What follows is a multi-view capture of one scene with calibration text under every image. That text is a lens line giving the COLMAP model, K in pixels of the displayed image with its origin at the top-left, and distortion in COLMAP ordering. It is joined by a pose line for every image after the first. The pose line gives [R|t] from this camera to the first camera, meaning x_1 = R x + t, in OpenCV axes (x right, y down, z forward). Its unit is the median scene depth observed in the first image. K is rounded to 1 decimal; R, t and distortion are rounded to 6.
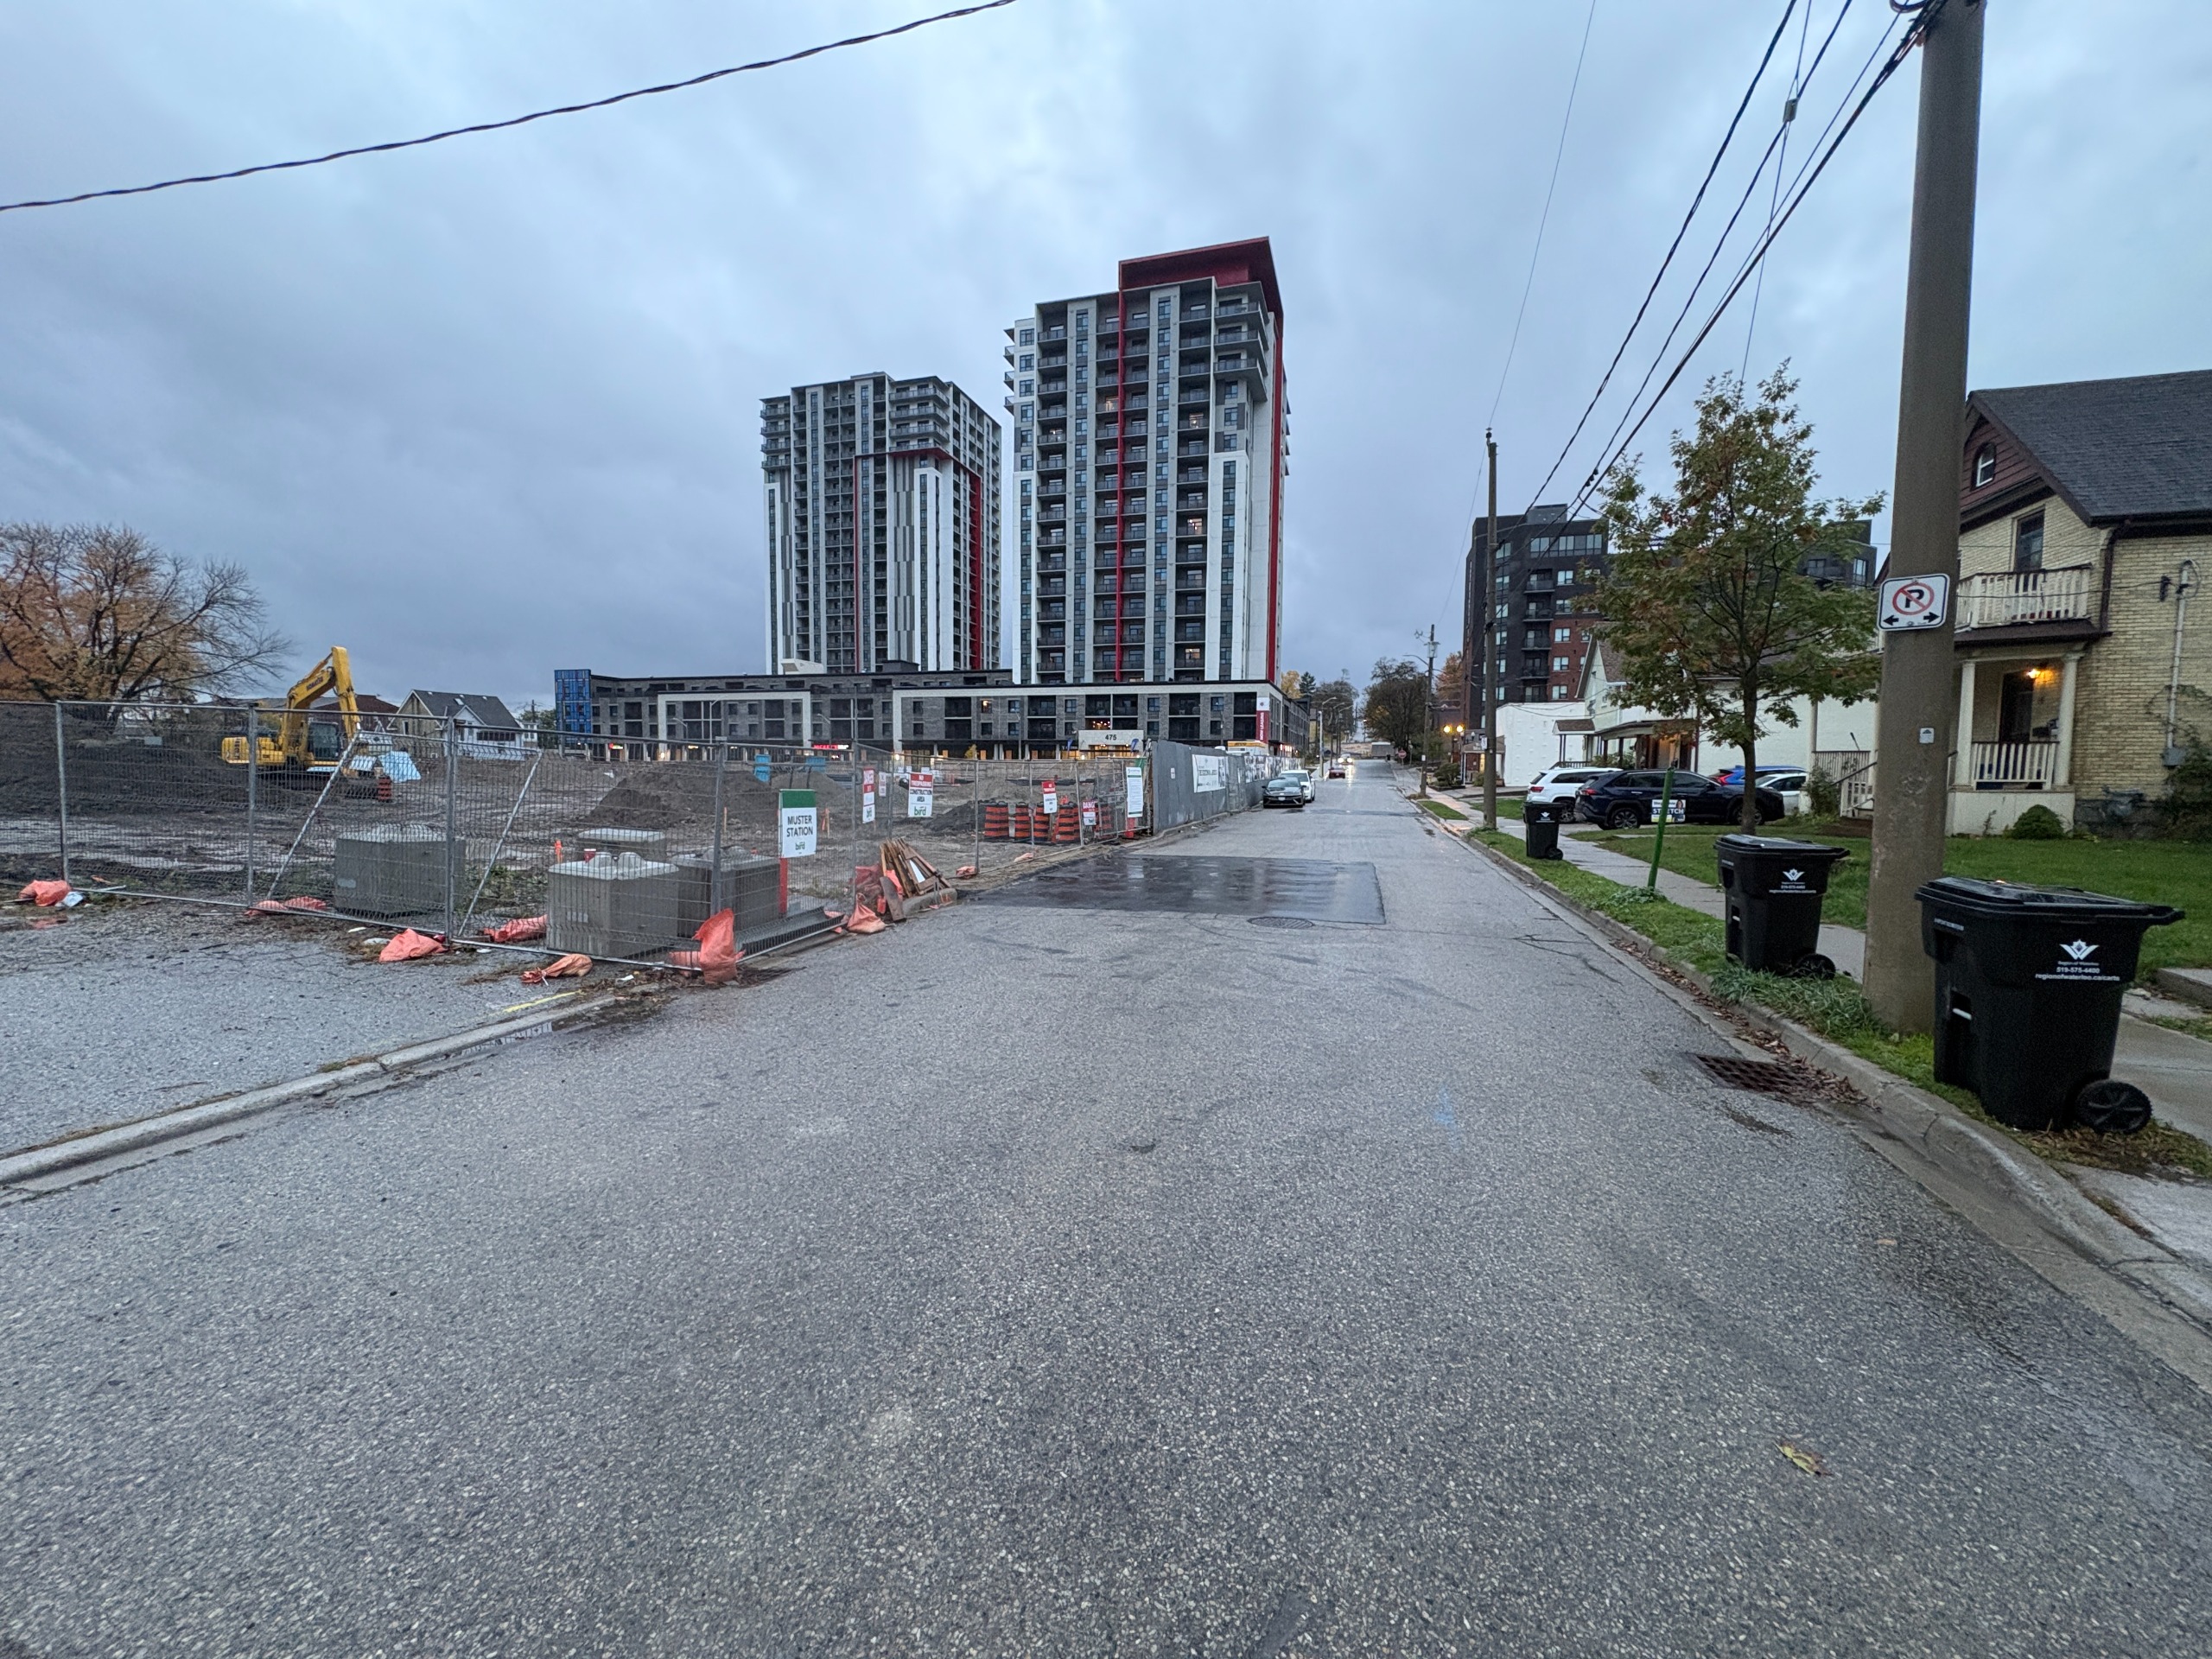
lens RADIAL K [[888.3, 0, 1110.6], [0, 888.3, 831.0], [0, 0, 1]] dist [0.004748, 0.000115]
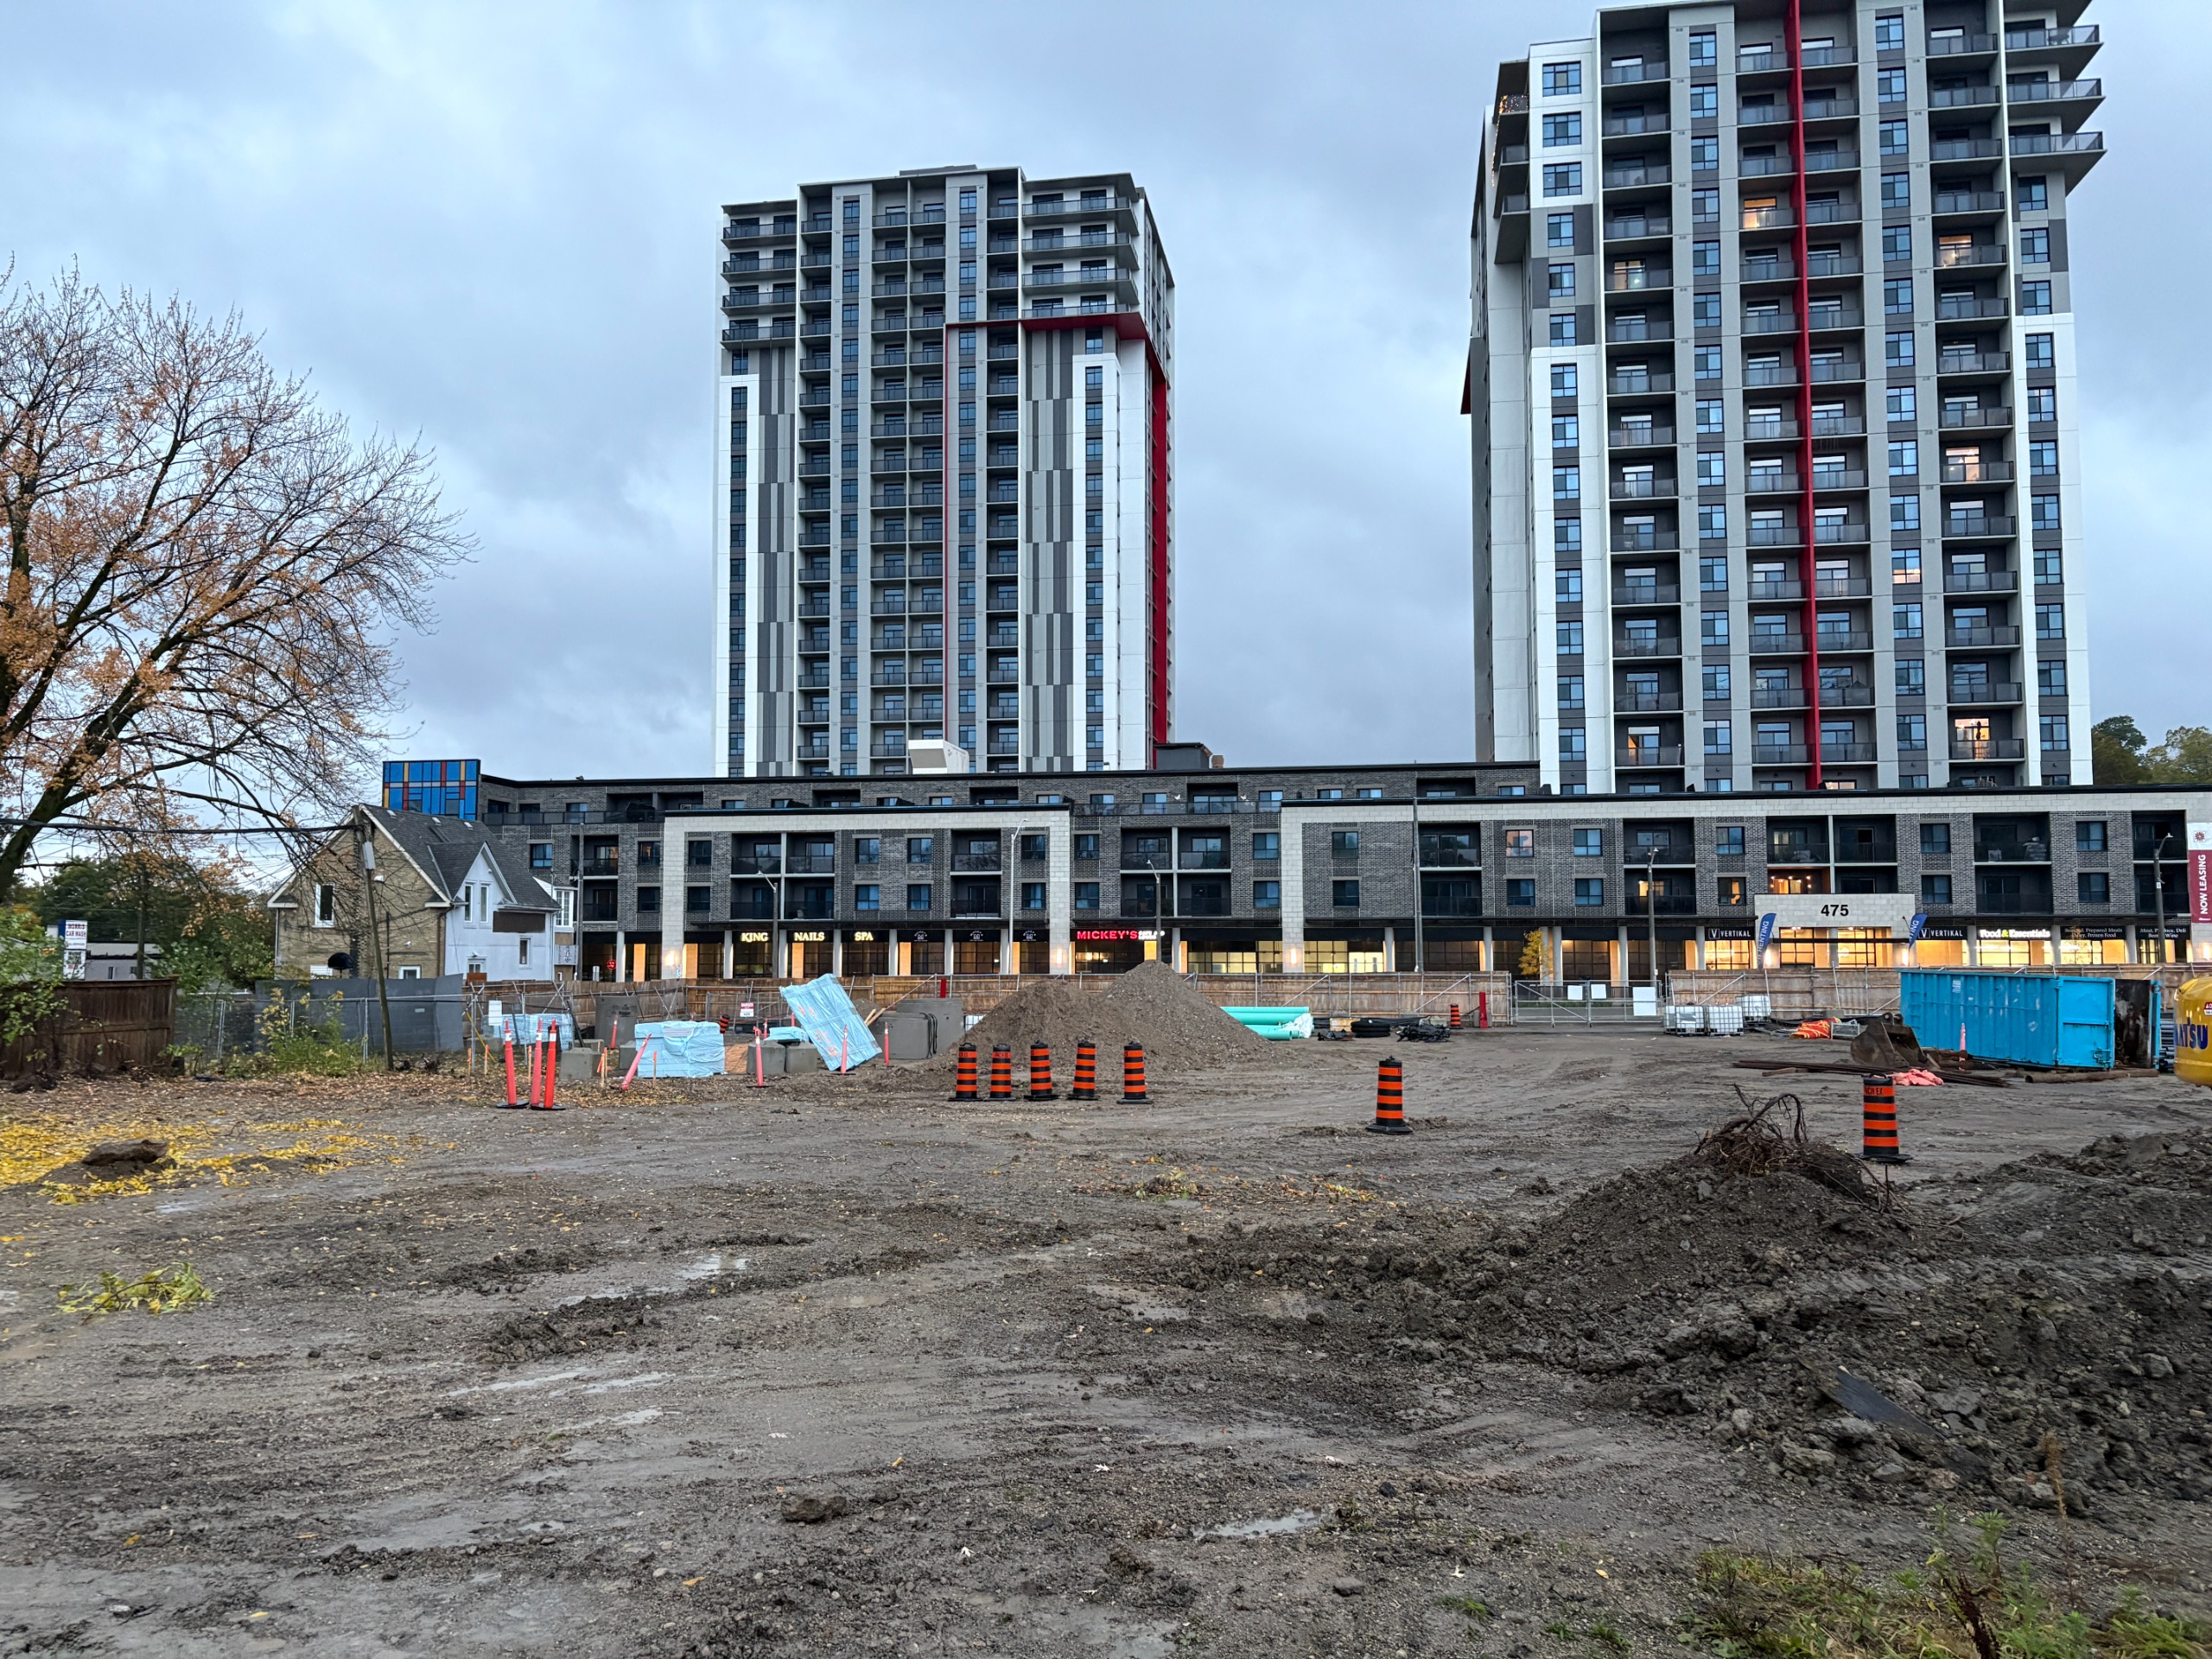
lens RADIAL K [[1749.2, 0, 1118.4], [0, 1749.2, 836.3], [0, 0, 1]] dist [0.025830, -0.017878]
pose [[0.993170, 0.000385, 0.116678, -0.307179], [0.016921, 0.988948, -0.147291, -0.012131], [-0.115445, 0.148260, 0.982187, 0.111557]]
